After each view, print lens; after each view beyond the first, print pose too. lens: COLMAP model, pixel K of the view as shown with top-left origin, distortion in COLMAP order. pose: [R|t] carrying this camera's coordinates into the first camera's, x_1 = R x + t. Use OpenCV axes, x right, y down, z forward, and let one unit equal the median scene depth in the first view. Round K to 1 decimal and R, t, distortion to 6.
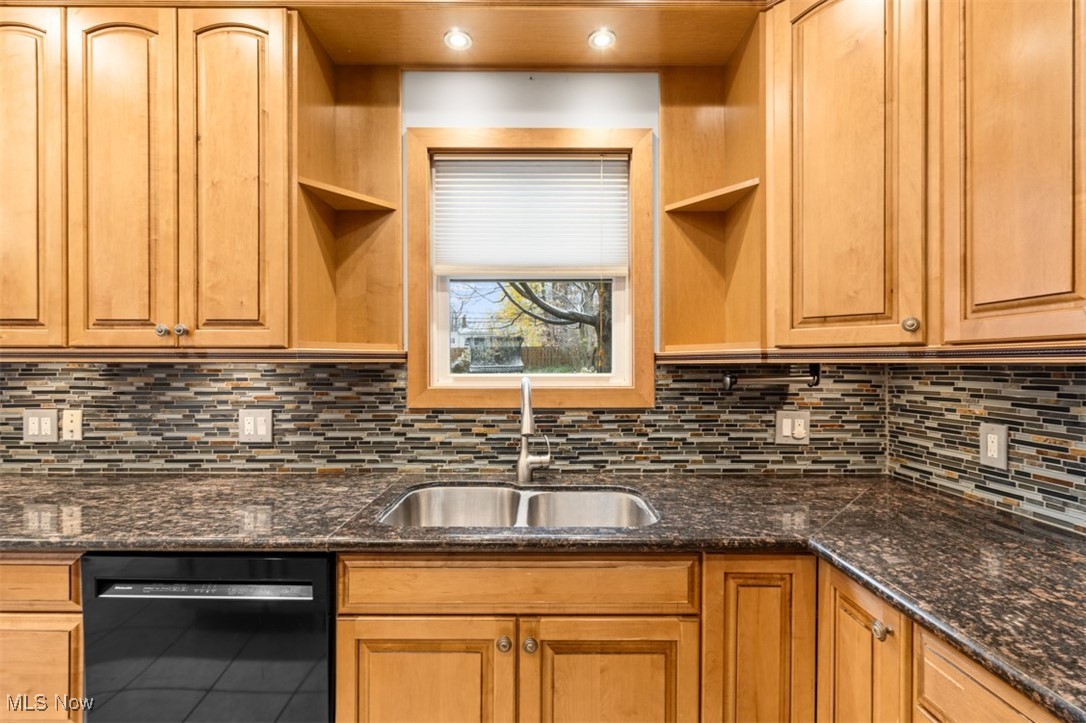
lens RADIAL K [[484.4, 0, 546.5], [0, 484.4, 366.4], [0, 0, 1]] dist [-0.001875, 0.000819]
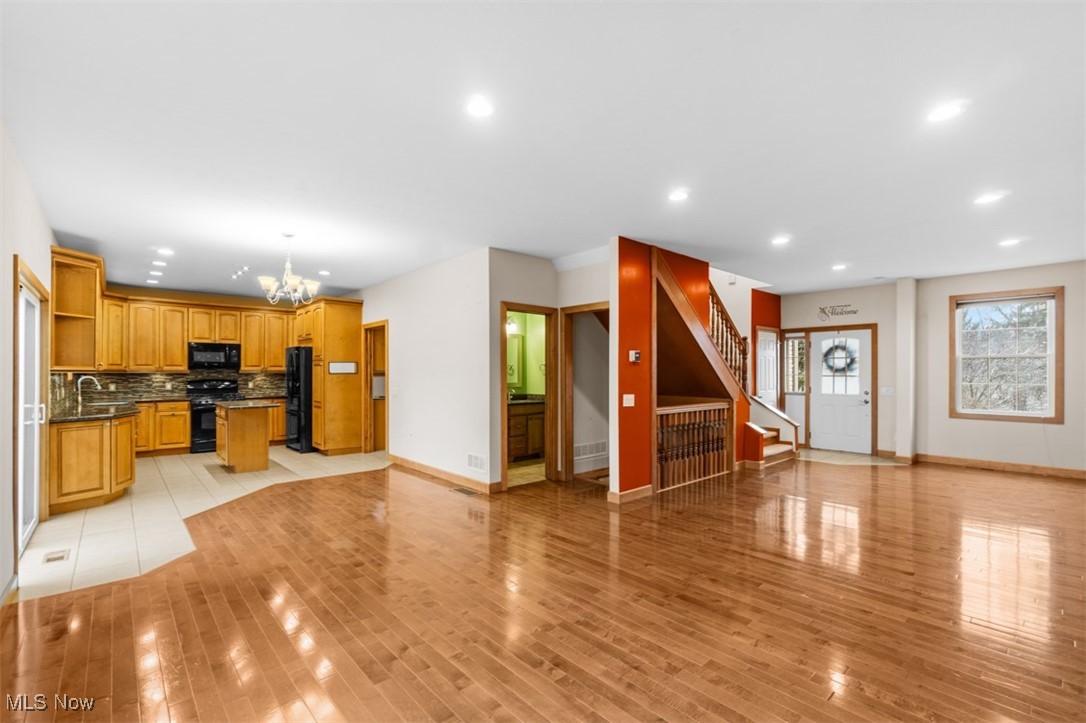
lens RADIAL K [[484.4, 0, 541.9], [0, 484.4, 371.2], [0, 0, 1]] dist [-0.001875, 0.000819]
pose [[-0.663579, -0.000010, 0.748106, -5.100349], [0.003492, 0.999989, 0.003111, -0.017703], [-0.748098, 0.004677, -0.663572, 0.774157]]
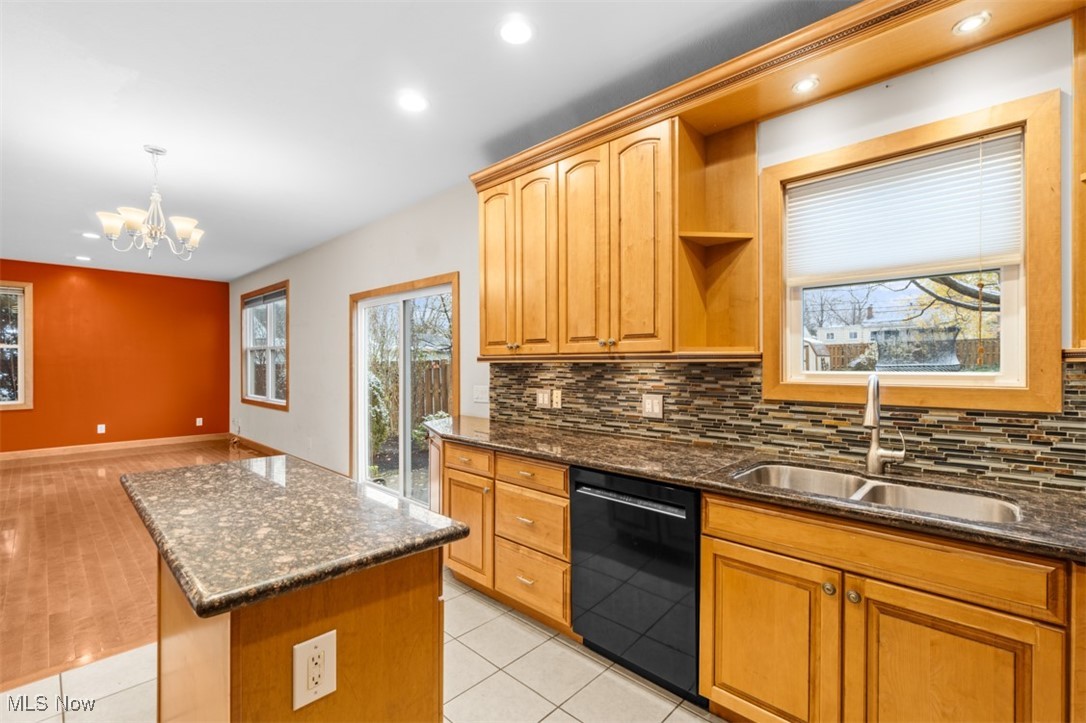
lens RADIAL K [[484.4, 0, 534.8], [0, 484.4, 364.5], [0, 0, 1]] dist [-0.001875, 0.000819]
pose [[0.711897, -0.000053, -0.702284, 0.162551], [-0.000745, 0.999999, -0.000831, 0.000693], [0.702284, 0.001115, 0.711896, -0.272404]]
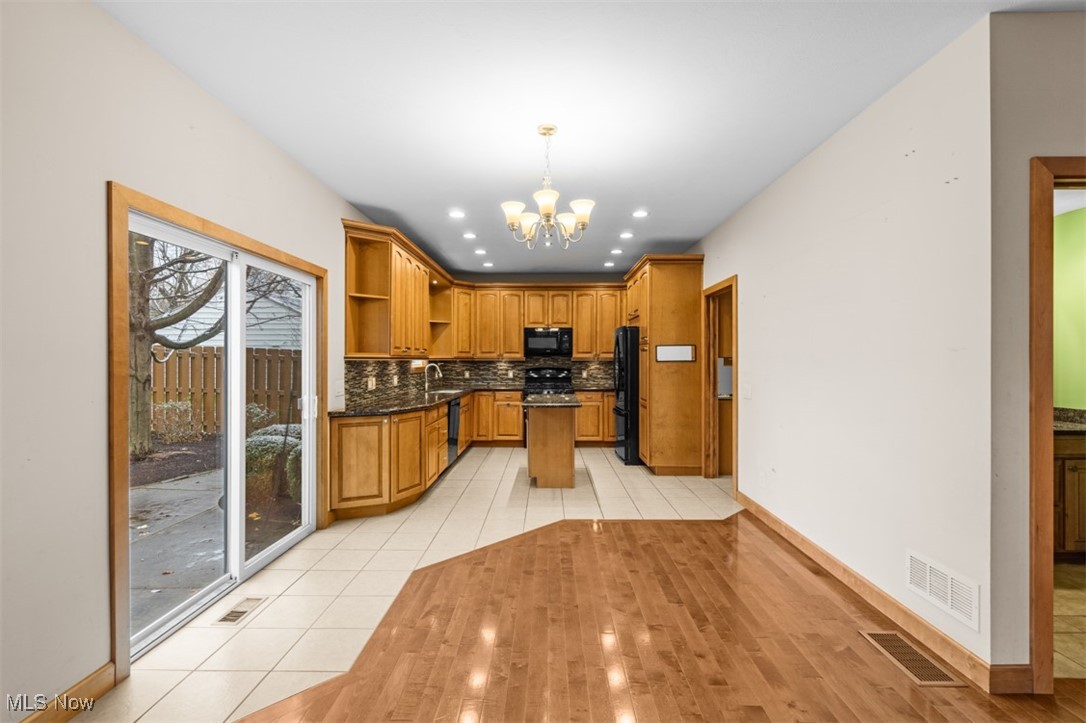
lens RADIAL K [[484.4, 0, 542.5], [0, 484.4, 365.2], [0, 0, 1]] dist [-0.001875, 0.000819]
pose [[0.011904, -0.011911, 0.999858, -3.742554], [0.006747, 0.999907, 0.011832, -0.007007], [-0.999906, 0.006606, 0.011983, 0.026963]]
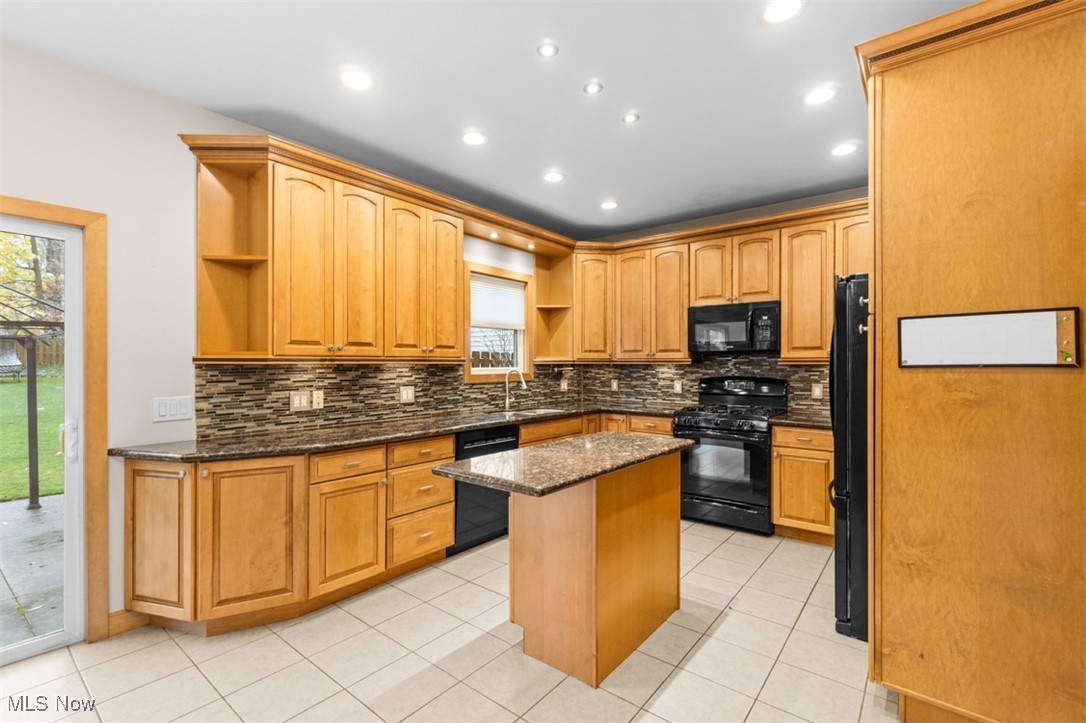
lens RADIAL K [[484.4, 0, 537.0], [0, 484.4, 365.7], [0, 0, 1]] dist [-0.001875, 0.000819]
pose [[0.631334, -0.004525, 0.775498, -1.867271], [0.006481, 0.999979, 0.000558, 0.003546], [-0.775484, 0.004673, 0.631350, -0.717923]]
